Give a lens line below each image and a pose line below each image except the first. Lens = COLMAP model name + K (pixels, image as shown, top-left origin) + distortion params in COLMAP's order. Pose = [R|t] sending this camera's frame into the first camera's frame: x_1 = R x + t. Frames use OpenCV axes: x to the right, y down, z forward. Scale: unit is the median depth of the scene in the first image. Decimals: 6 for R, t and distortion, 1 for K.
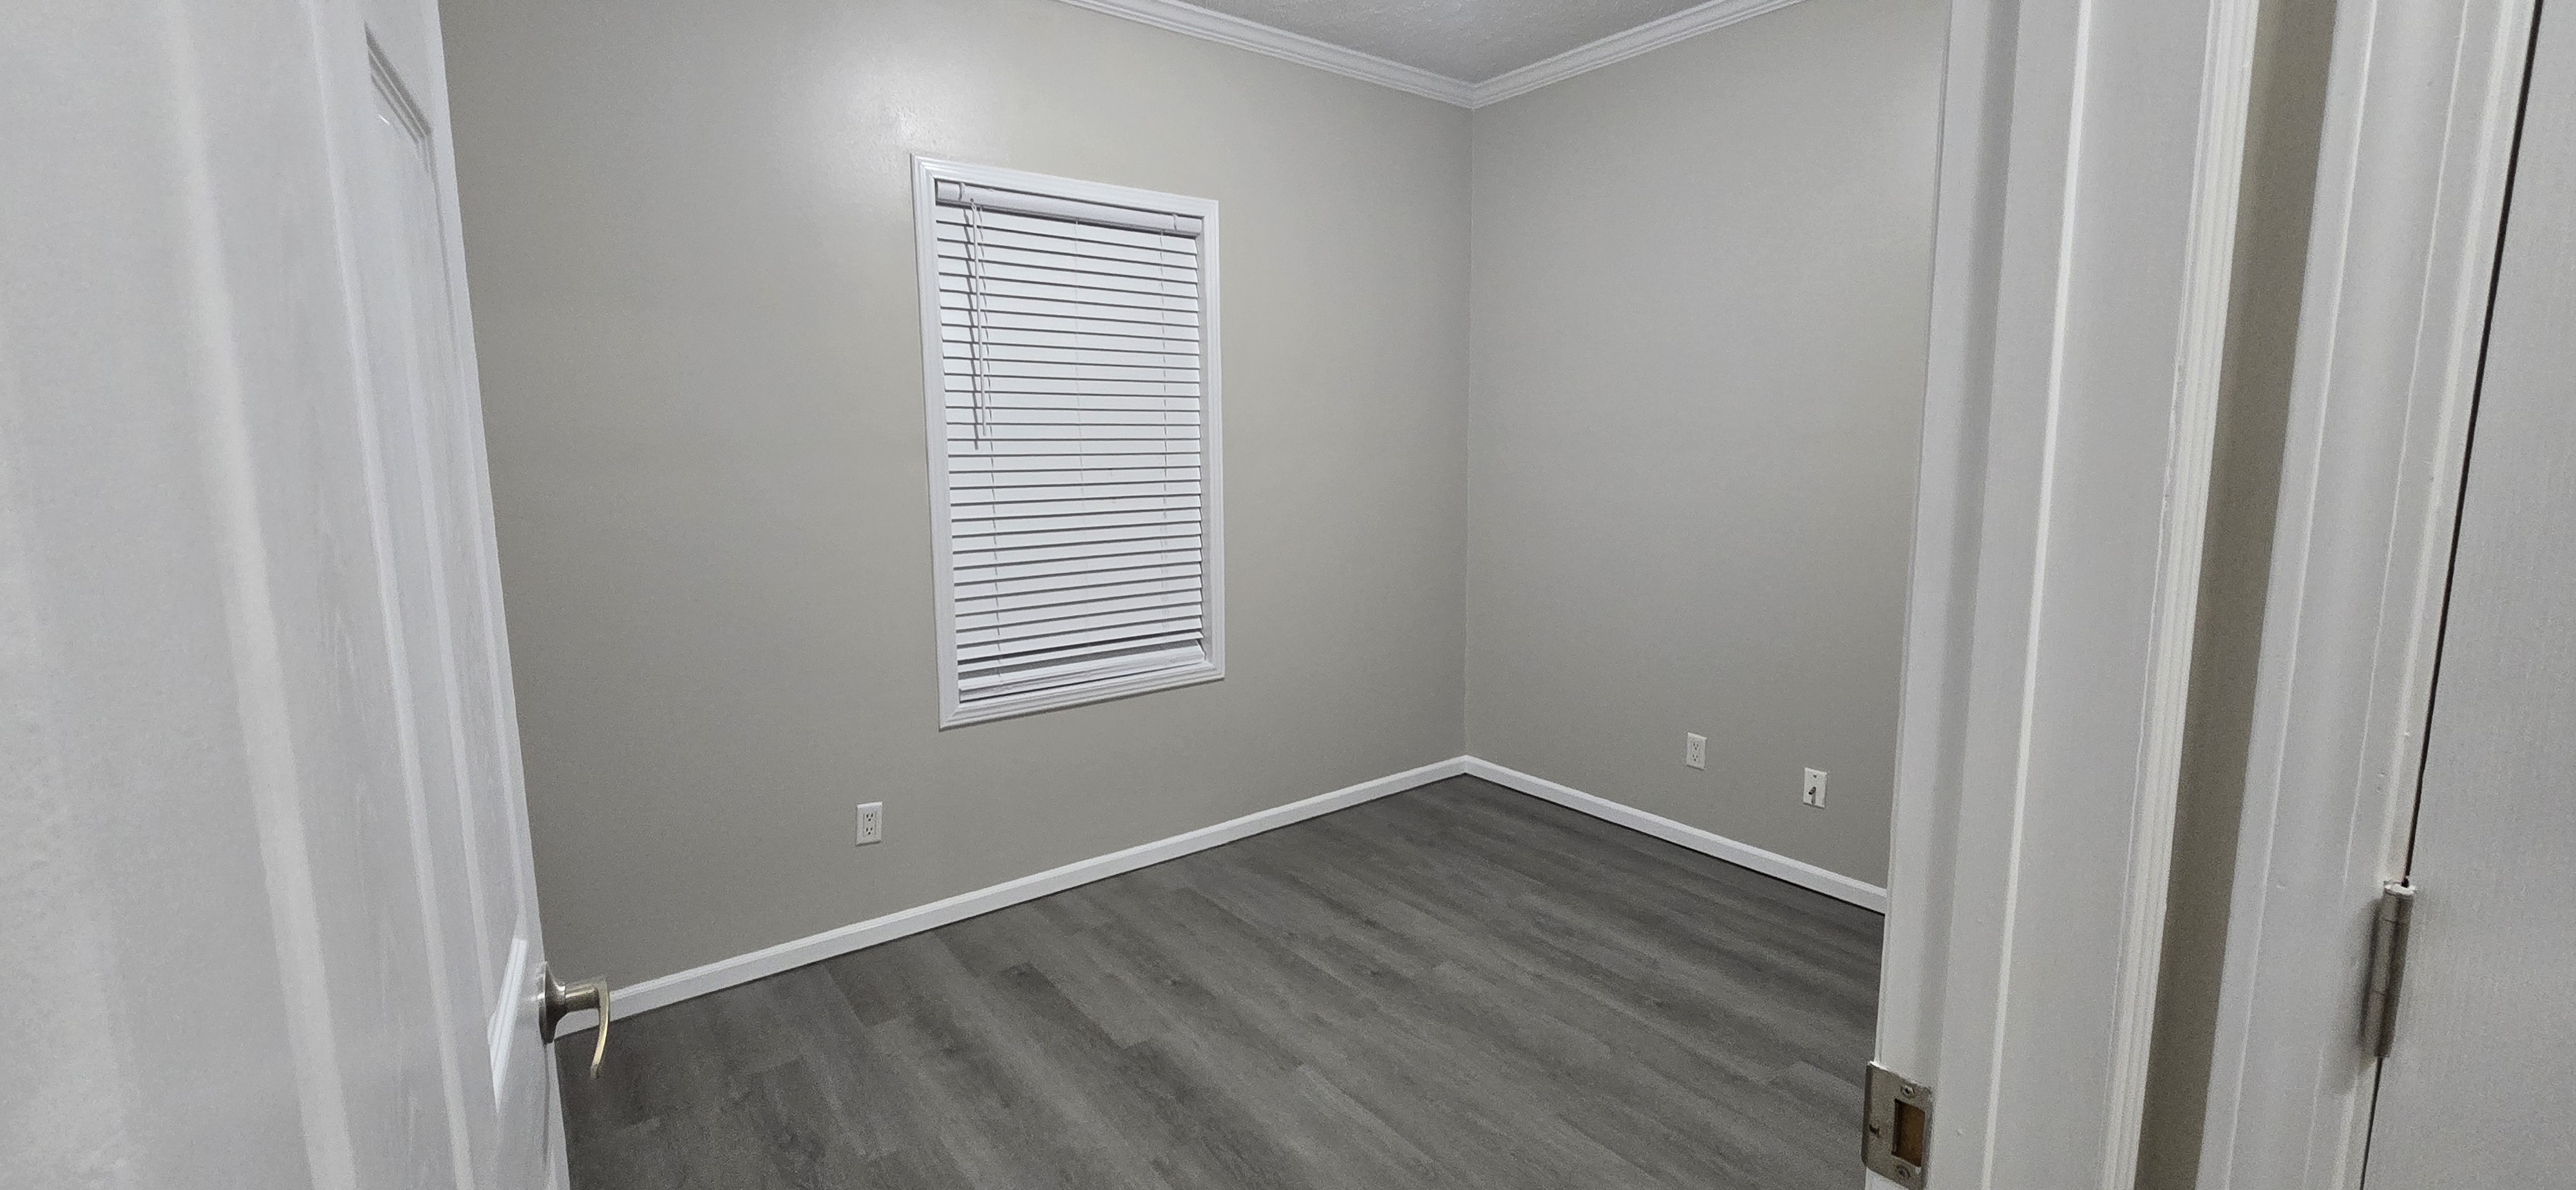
lens RADIAL K [[1029.3, 0, 1286.6], [0, 1029.3, 580.5], [0, 0, 1]] dist [0.001077, -0.000096]
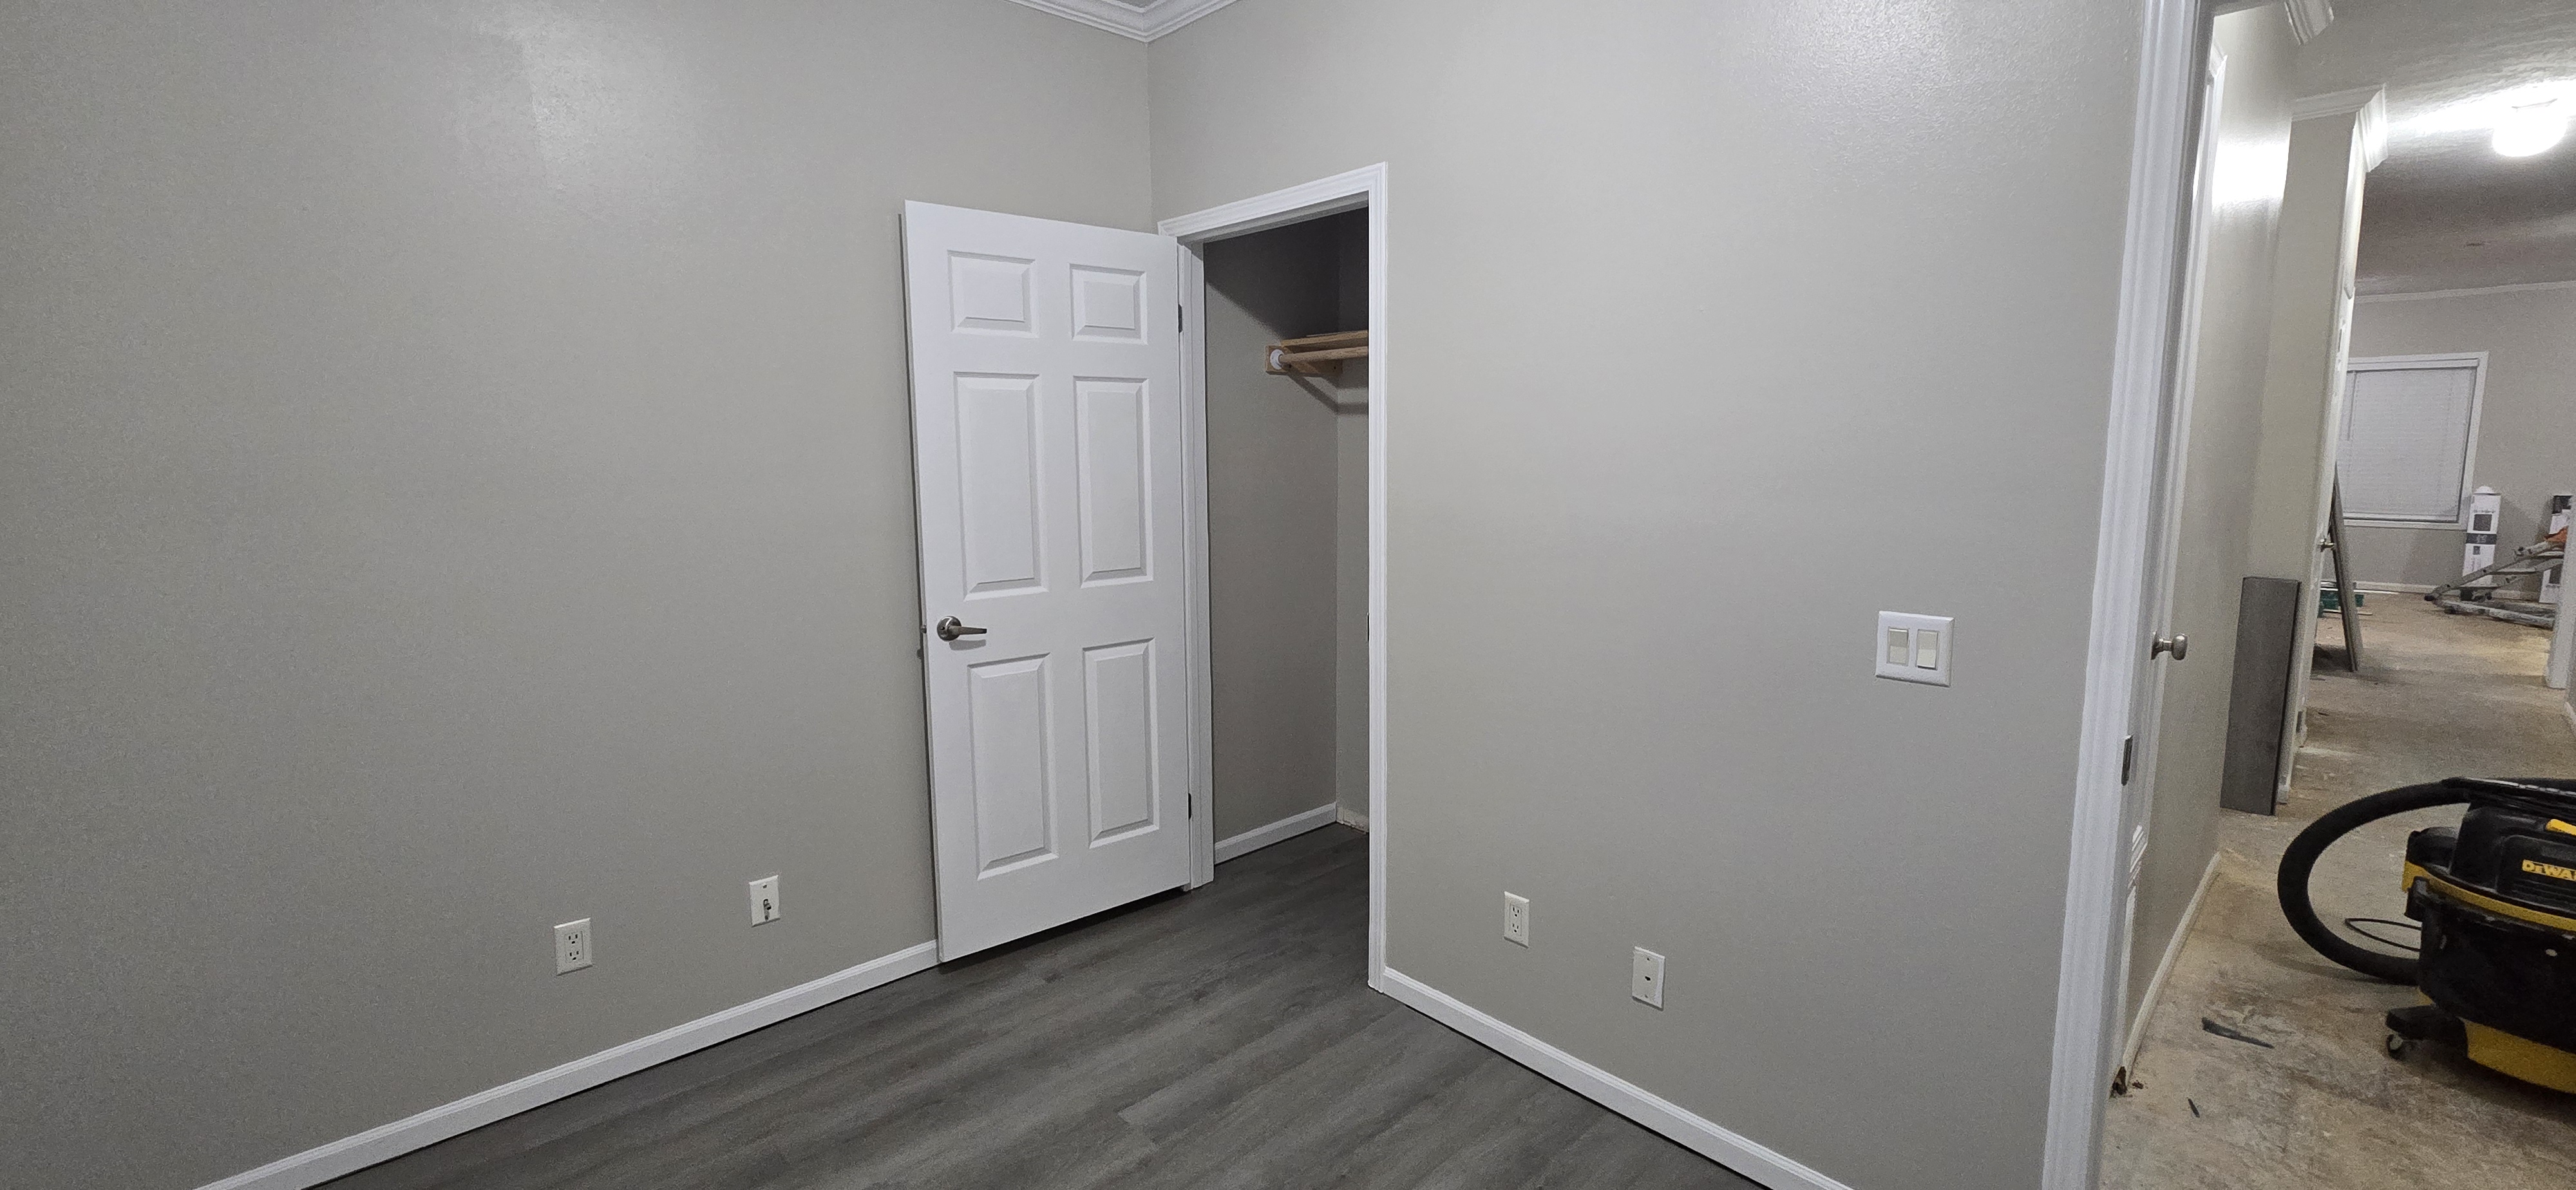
lens RADIAL K [[1053.6, 0, 1288.0], [0, 1053.6, 563.8], [0, 0, 1]] dist [-0.001098, -0.000915]
pose [[-0.102968, -0.105523, 0.989072, -0.337342], [0.143239, 0.982420, 0.119725, -0.104354], [-0.984317, 0.154001, -0.086042, 0.648848]]
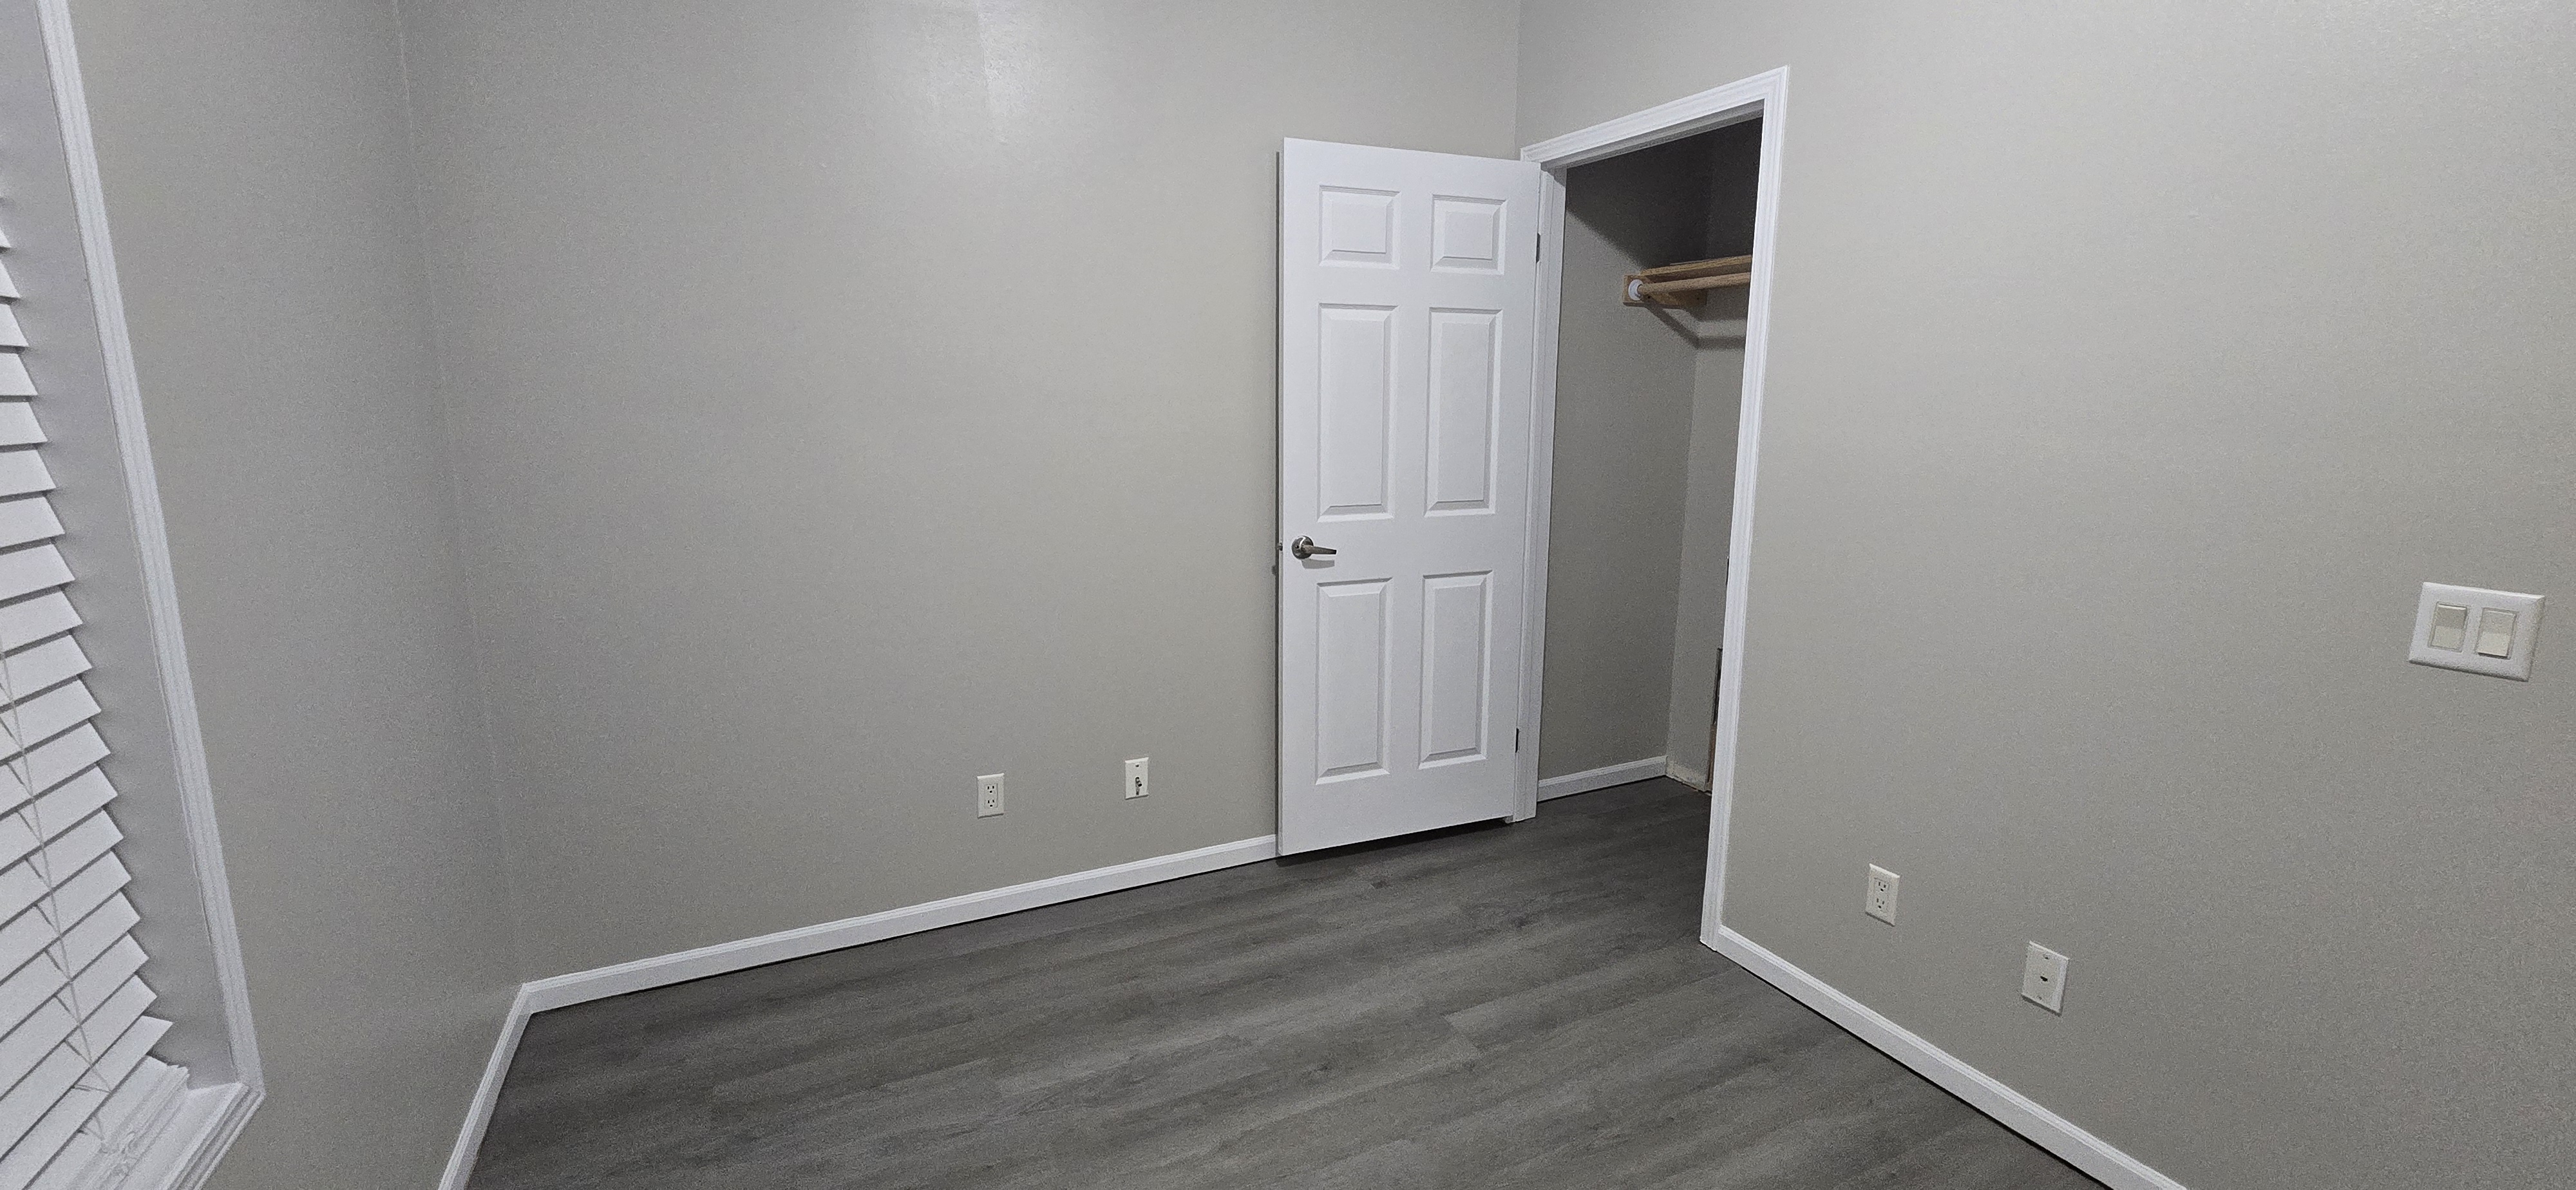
lens RADIAL K [[1053.6, 0, 1288.0], [0, 1053.6, 563.8], [0, 0, 1]] dist [-0.001098, -0.000915]
pose [[0.192839, -0.155766, 0.968788, -0.354462], [0.125869, 0.983090, 0.133011, -0.098124], [-0.973124, 0.096291, 0.209184, 0.680090]]
